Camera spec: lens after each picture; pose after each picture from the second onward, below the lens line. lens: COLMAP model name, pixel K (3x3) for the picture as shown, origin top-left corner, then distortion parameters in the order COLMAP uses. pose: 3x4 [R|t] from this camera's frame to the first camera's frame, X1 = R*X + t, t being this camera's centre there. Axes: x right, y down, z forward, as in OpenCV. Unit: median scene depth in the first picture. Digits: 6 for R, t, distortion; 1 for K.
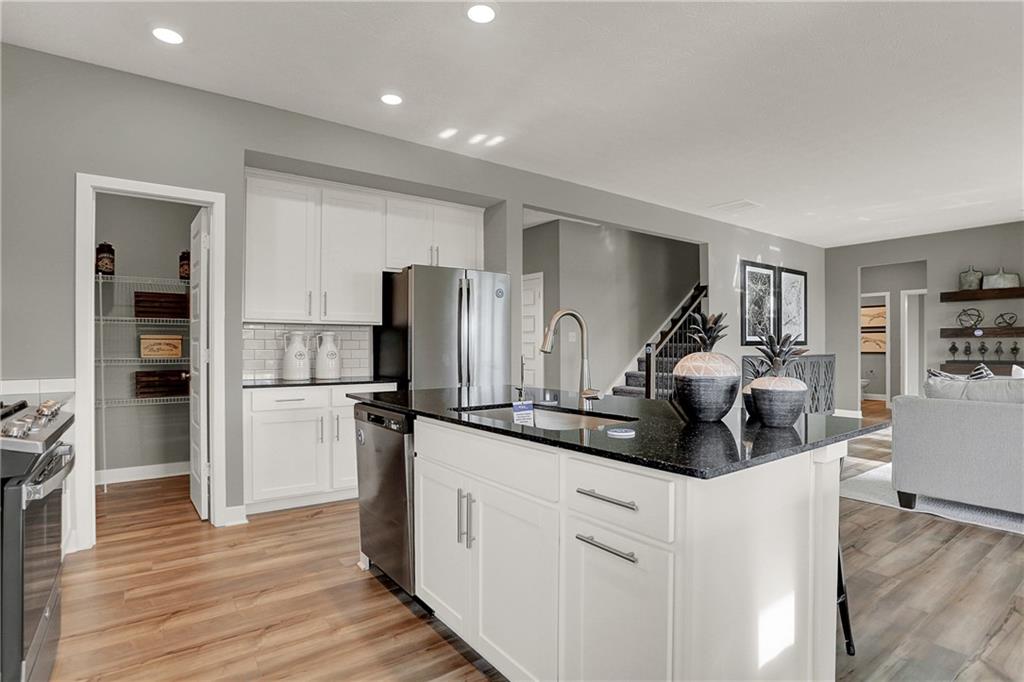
lens RADIAL K [[521.7, 0, 507.7], [0, 521.7, 346.0], [0, 0, 1]] dist [-0.001245, -0.000290]
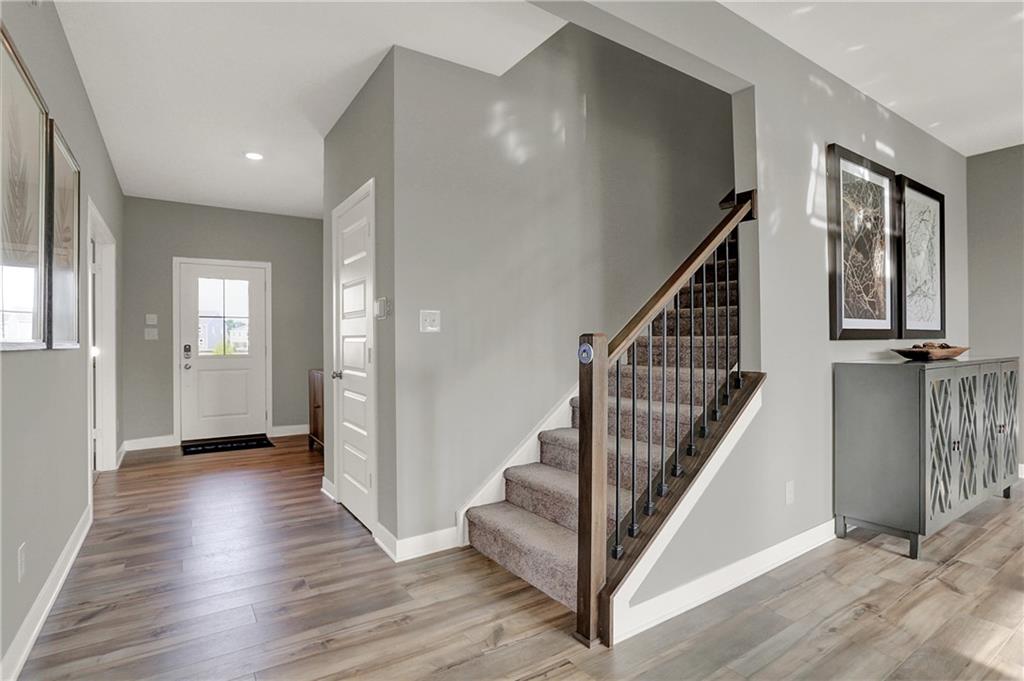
lens RADIAL K [[492.6, 0, 492.3], [0, 492.6, 339.0], [0, 0, 1]] dist [-0.001149, -0.000130]
pose [[0.997585, -0.005022, -0.069273, 0.190755], [0.004633, 0.999973, -0.005772, -0.000536], [0.069300, 0.005437, 0.997581, 0.559795]]
